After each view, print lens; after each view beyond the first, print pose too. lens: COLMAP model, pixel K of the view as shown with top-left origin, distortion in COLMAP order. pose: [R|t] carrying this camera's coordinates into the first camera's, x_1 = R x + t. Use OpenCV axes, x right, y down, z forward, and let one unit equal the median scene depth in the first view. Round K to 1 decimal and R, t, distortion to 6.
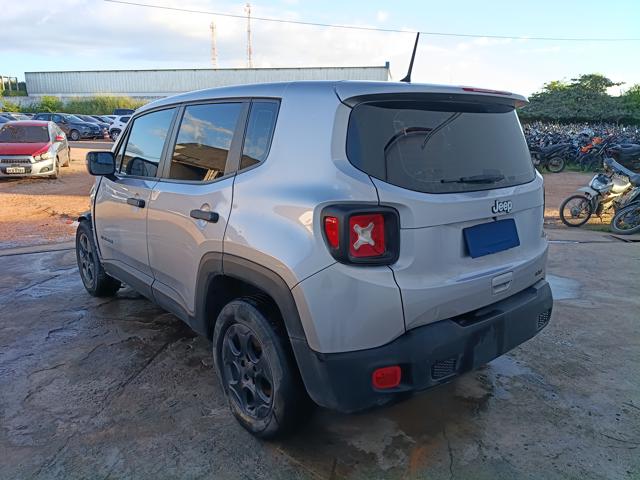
lens RADIAL K [[484.1, 0, 320.0], [0, 484.1, 240.0], [0, 0, 1]] dist [0.034258, -0.064350]
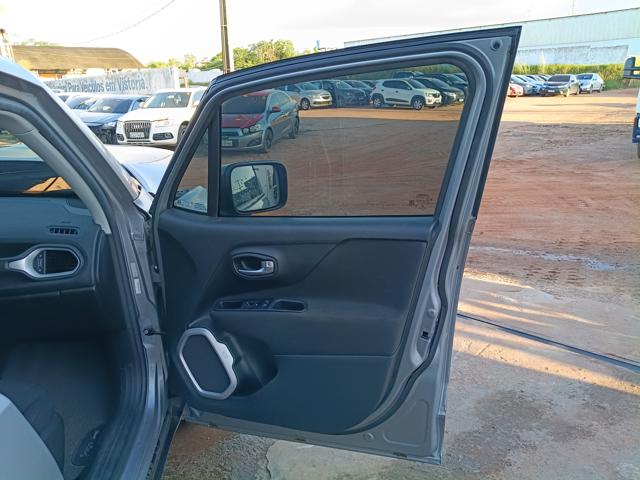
lens RADIAL K [[484.1, 0, 320.0], [0, 484.1, 240.0], [0, 0, 1]] dist [0.034258, -0.064350]
pose [[0.829831, 0.131544, -0.542289, 0.074461], [-0.090571, 0.990682, 0.101716, -0.062781], [0.550616, -0.035291, 0.834012, 0.265578]]
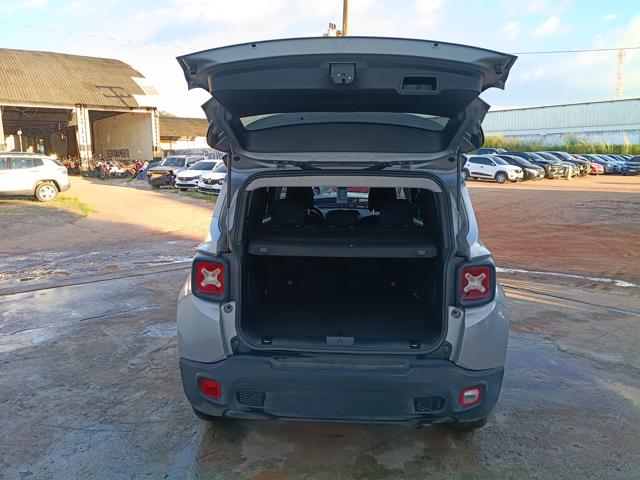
lens RADIAL K [[484.1, 0, 320.0], [0, 484.1, 240.0], [0, 0, 1]] dist [0.034258, -0.064350]
pose [[0.733593, 0.102257, -0.671852, 0.162868], [-0.149975, 0.988600, -0.013291, -0.019078], [0.662834, 0.110511, 0.740566, 0.025385]]
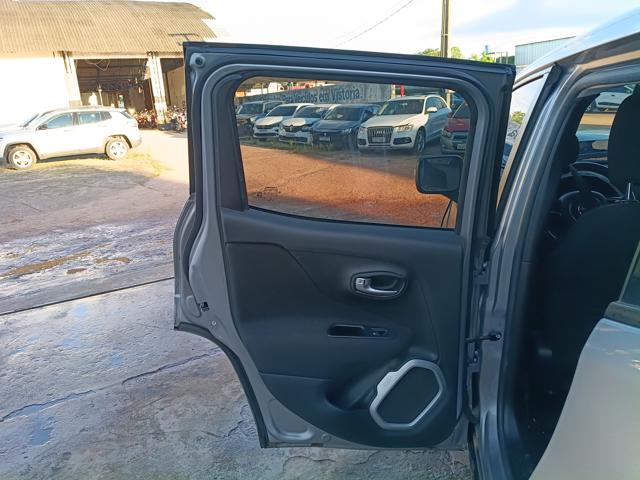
lens RADIAL K [[484.1, 0, 320.0], [0, 484.1, 240.0], [0, 0, 1]] dist [0.034258, -0.064350]
pose [[0.625893, 0.166334, -0.761965, -0.012044], [-0.120469, 0.985886, 0.116260, -0.031161], [0.770548, 0.019026, 0.637097, 0.117083]]
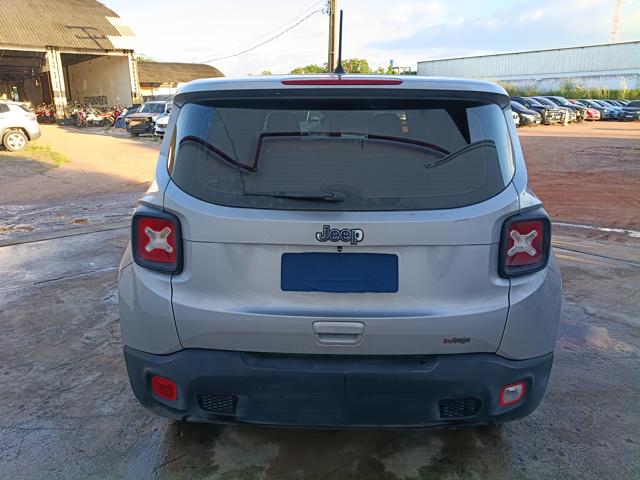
lens RADIAL K [[487.9, 0, 320.0], [0, 487.9, 240.0], [0, 0, 1]] dist [-0.008334, 0.001343]
pose [[0.749274, 0.162304, -0.642064, 0.129719], [-0.142037, 0.986327, 0.083575, -0.018452], [0.646849, 0.028576, 0.762082, 0.062013]]
